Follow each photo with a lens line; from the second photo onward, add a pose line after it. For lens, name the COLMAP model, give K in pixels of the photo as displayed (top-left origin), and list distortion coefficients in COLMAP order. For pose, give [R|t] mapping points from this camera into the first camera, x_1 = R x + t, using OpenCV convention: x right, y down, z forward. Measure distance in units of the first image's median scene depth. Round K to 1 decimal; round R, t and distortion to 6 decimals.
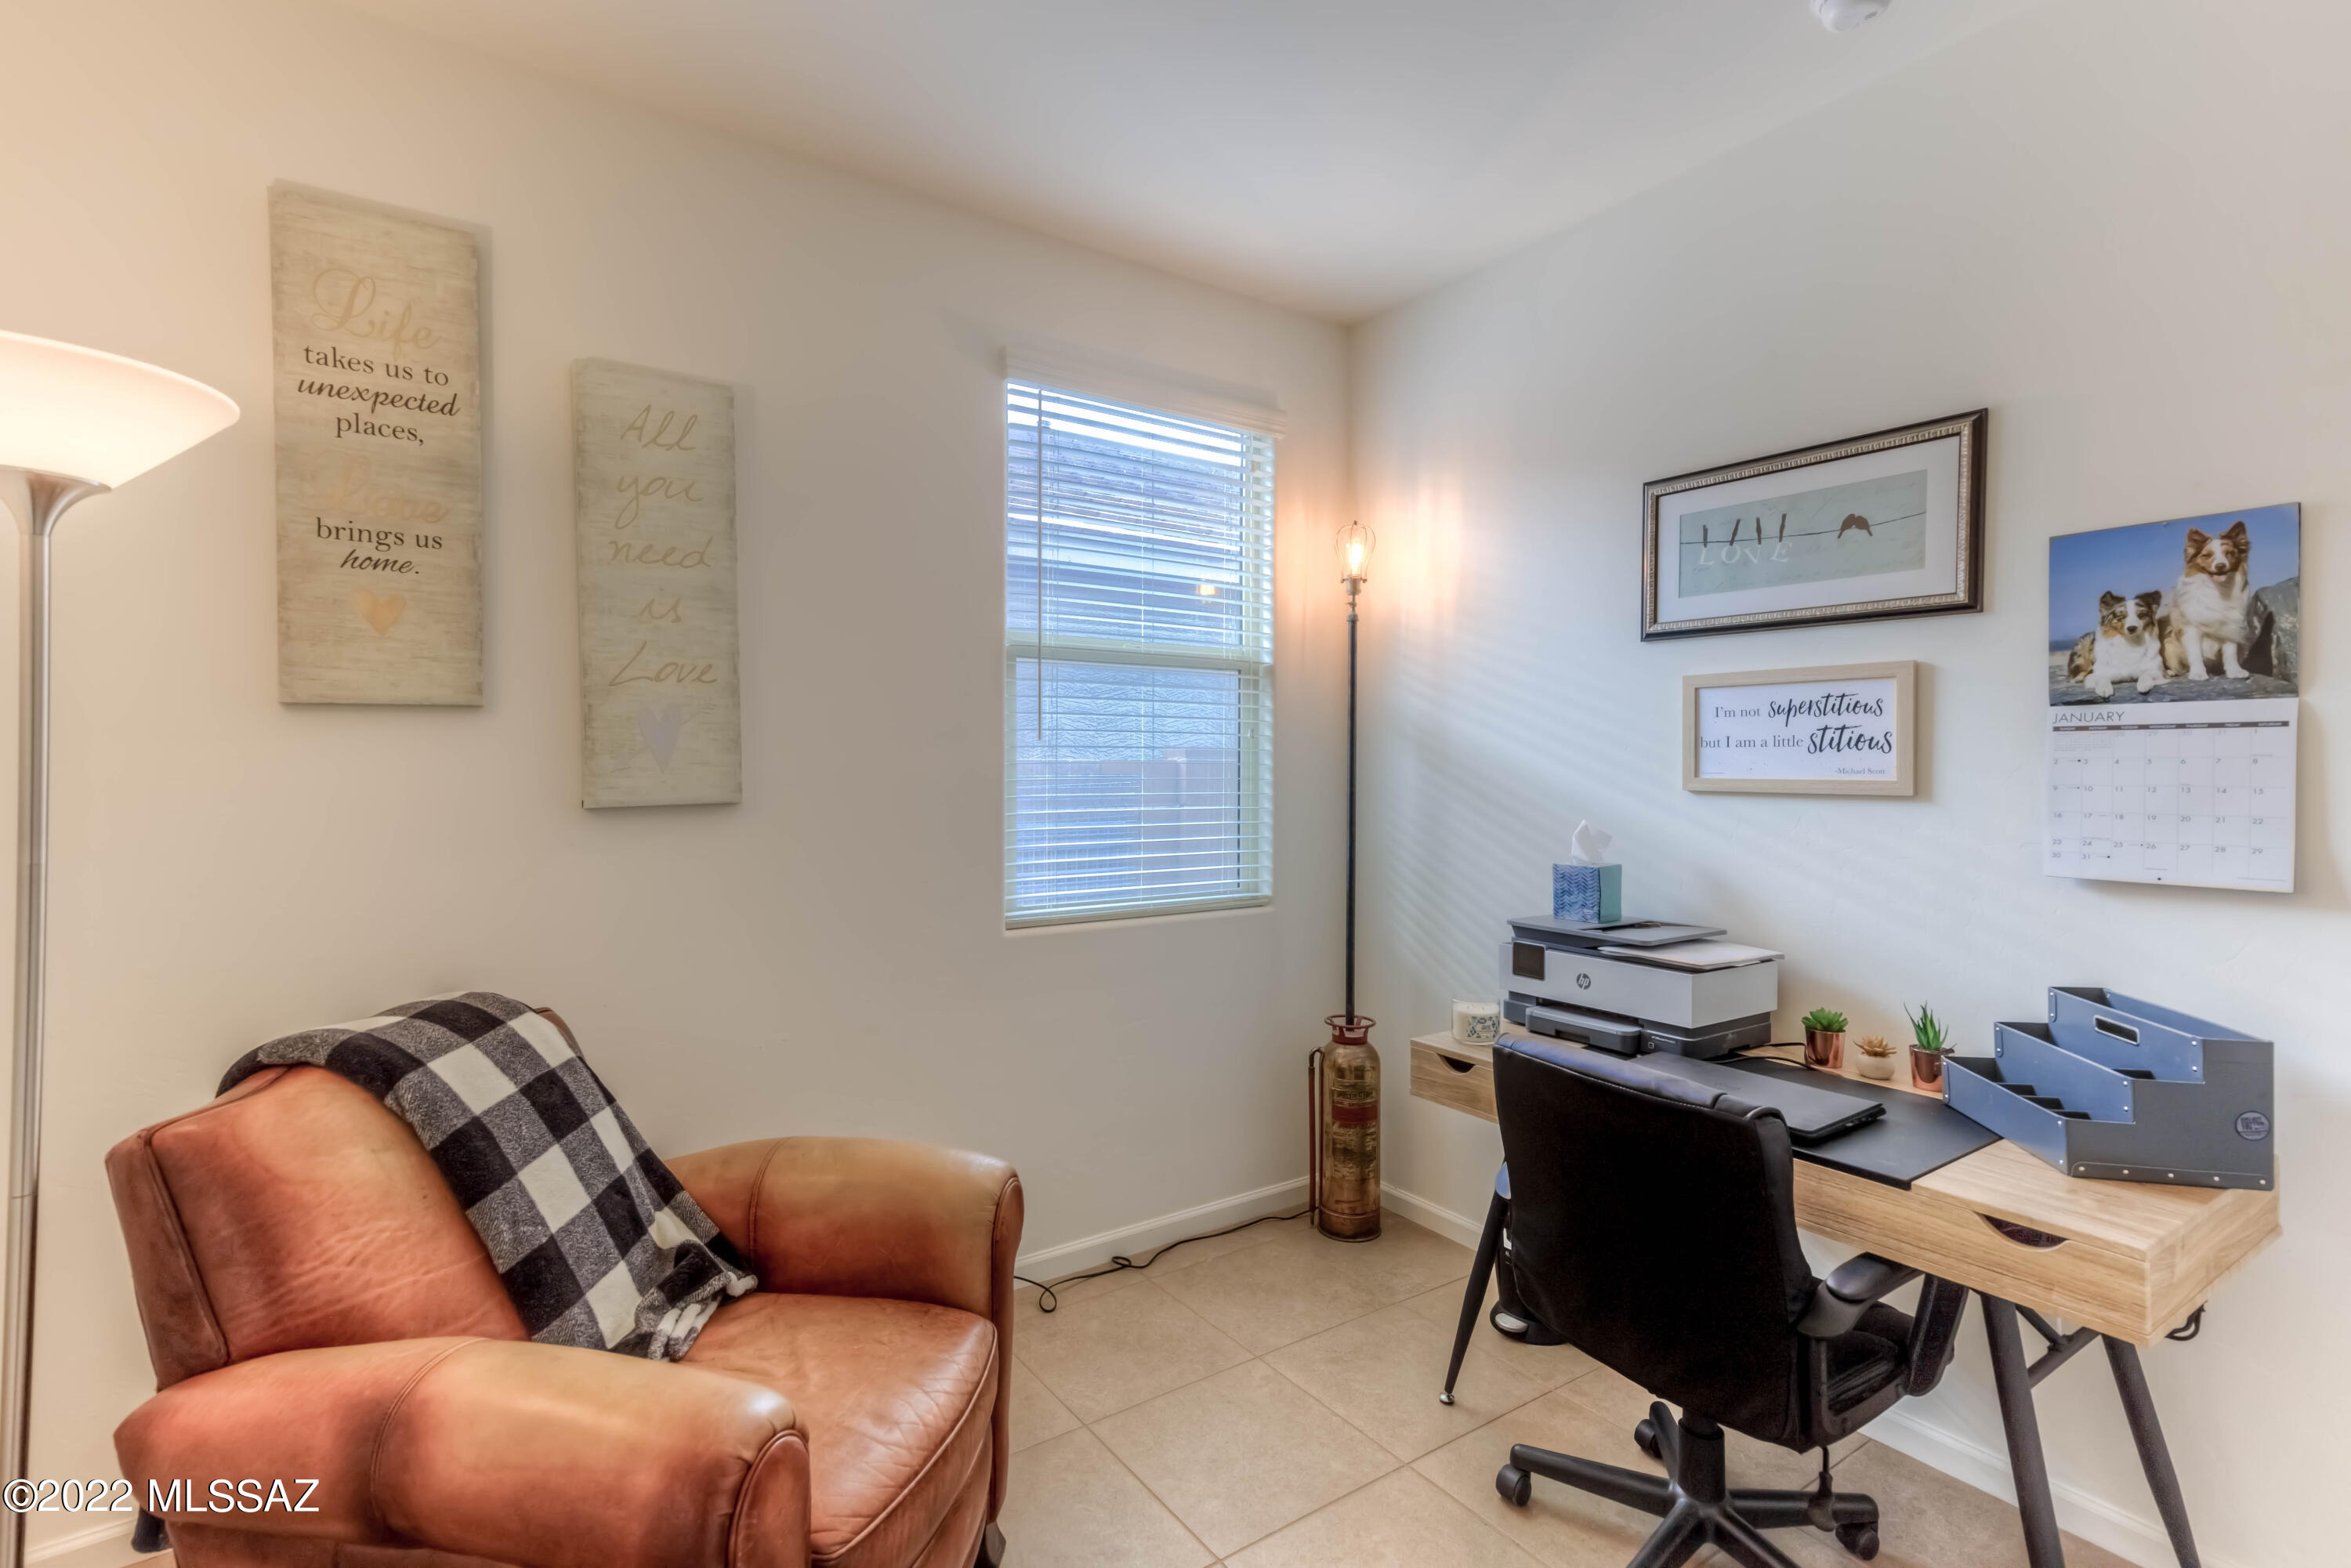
lens RADIAL K [[1106.1, 0, 1166.3], [0, 1106.1, 765.1], [0, 0, 1]] dist [0.014616, 0.004400]
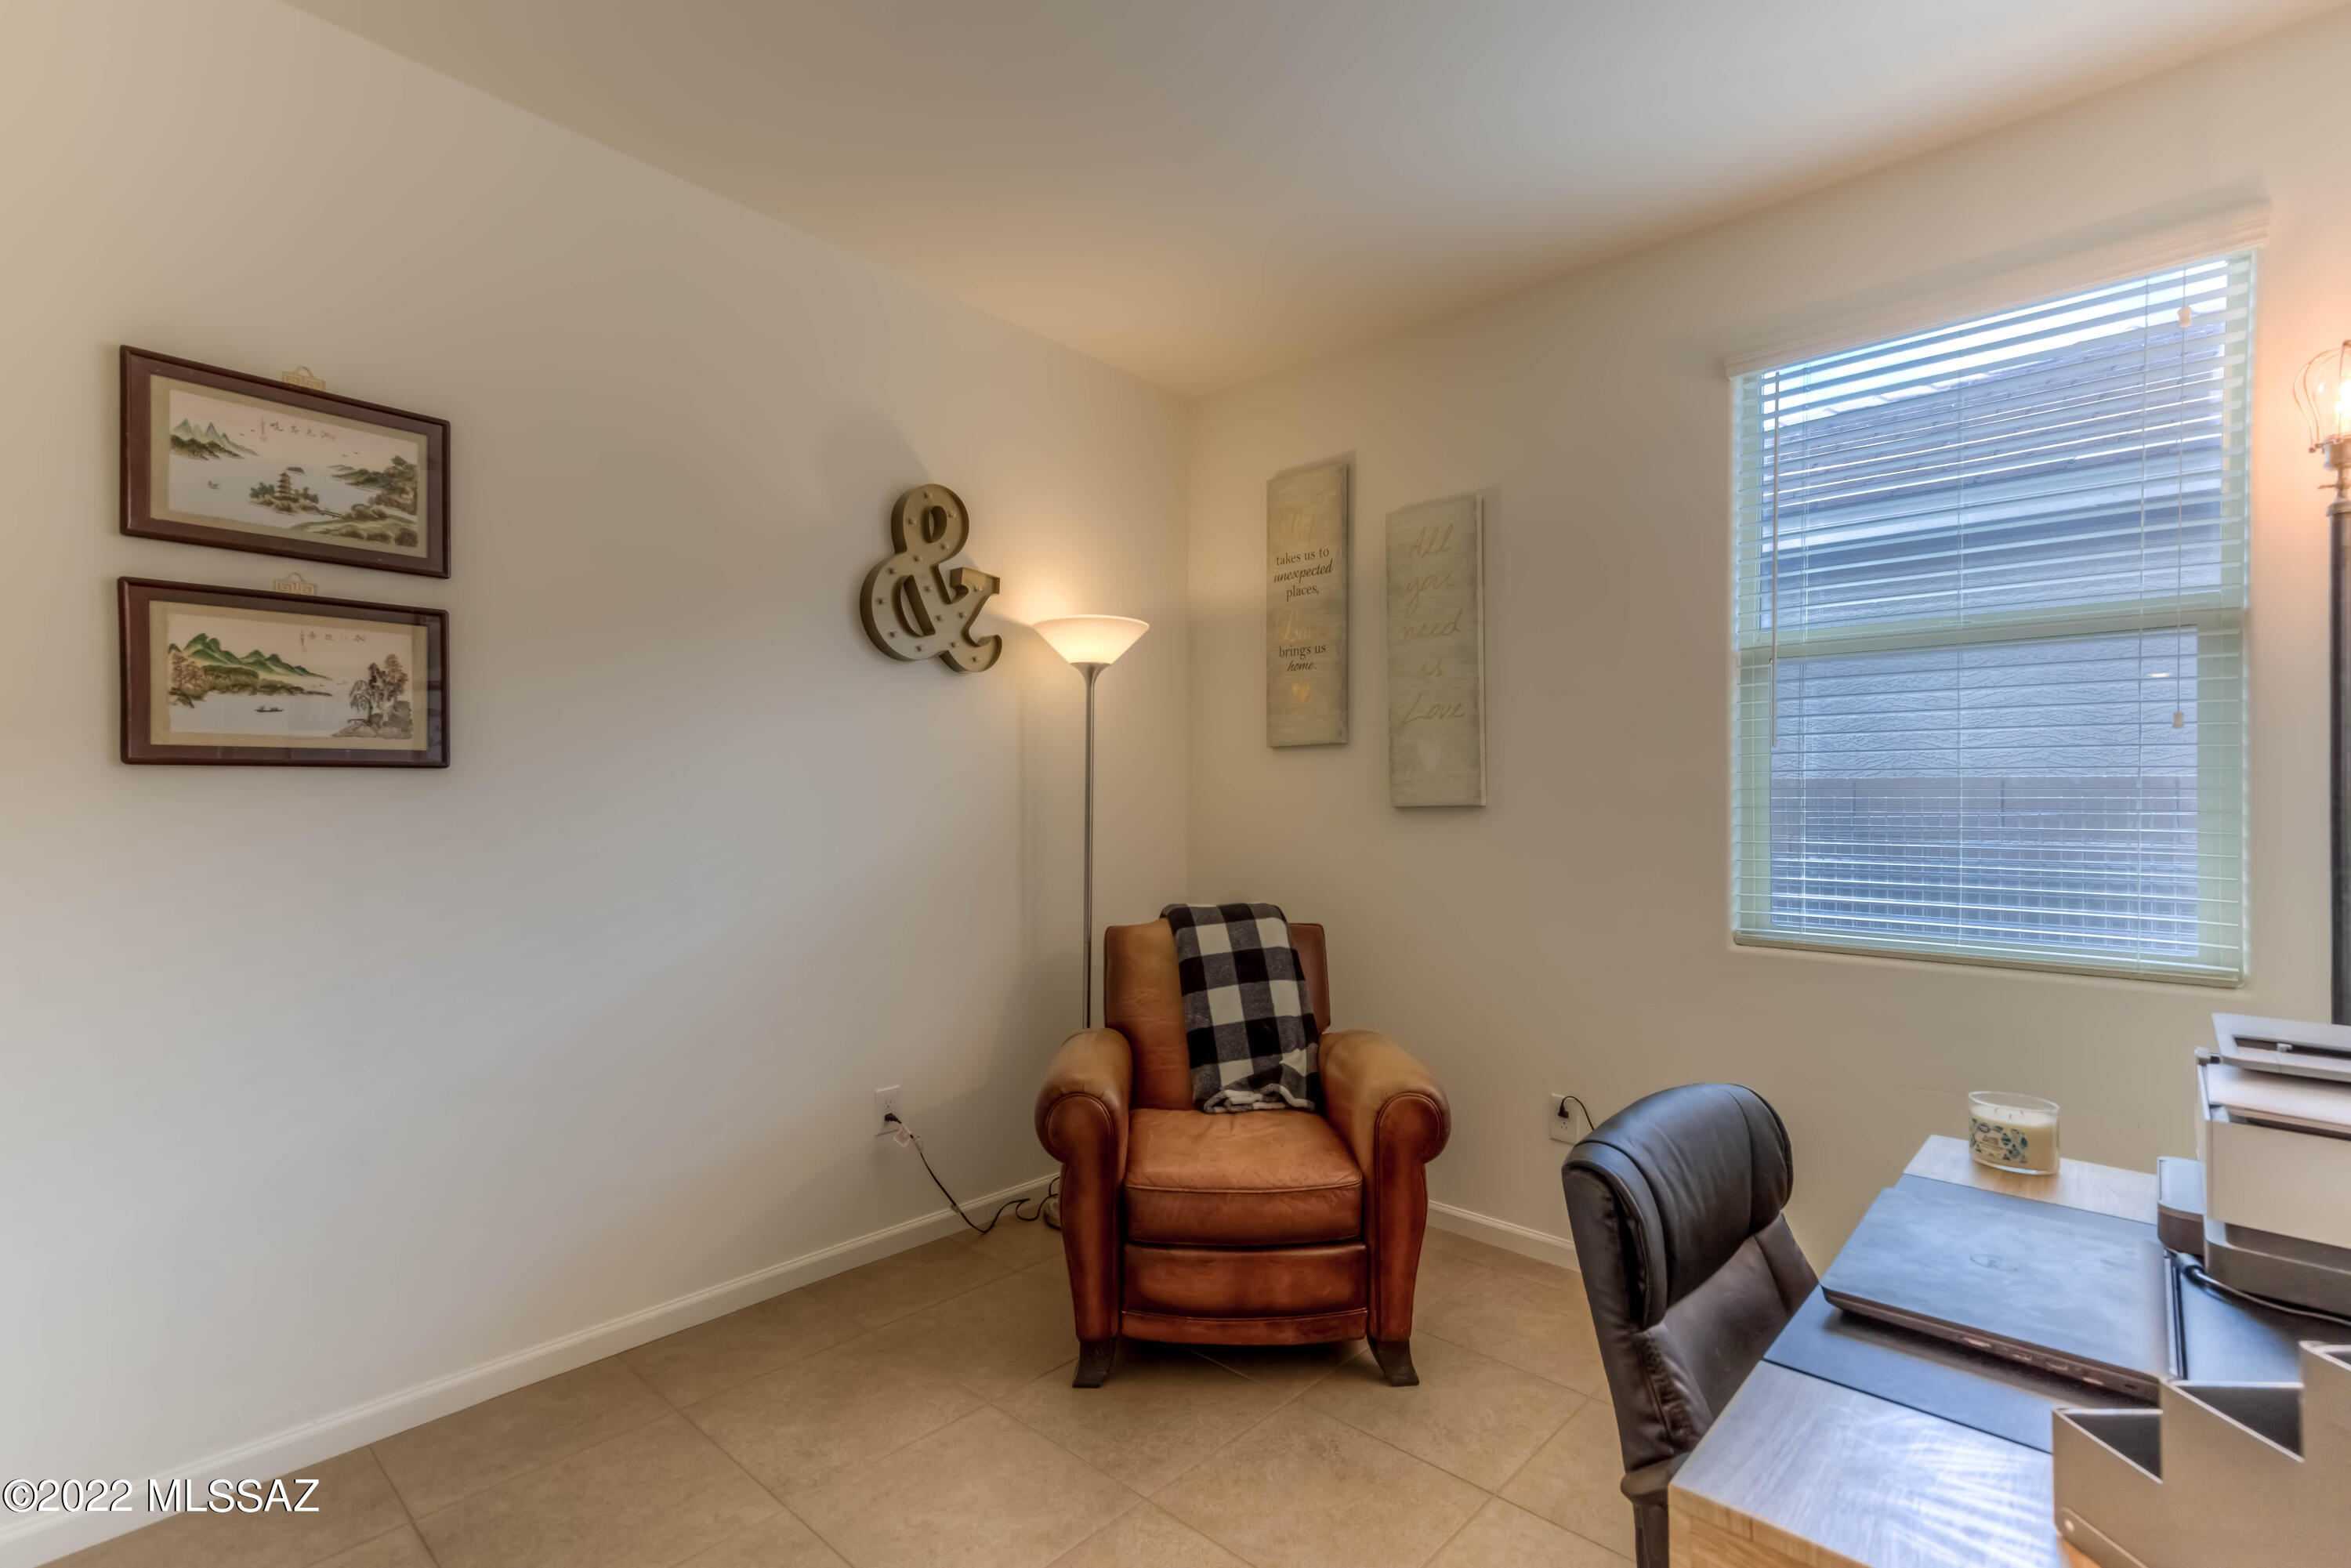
lens RADIAL K [[1106.1, 0, 1168.2], [0, 1106.1, 794.4], [0, 0, 1]] dist [0.014616, 0.004400]
pose [[0.195383, -0.006438, -0.980706, 0.882317], [-0.006131, 0.999951, -0.007786, 0.035151], [0.980708, 0.007534, 0.195334, 0.399972]]
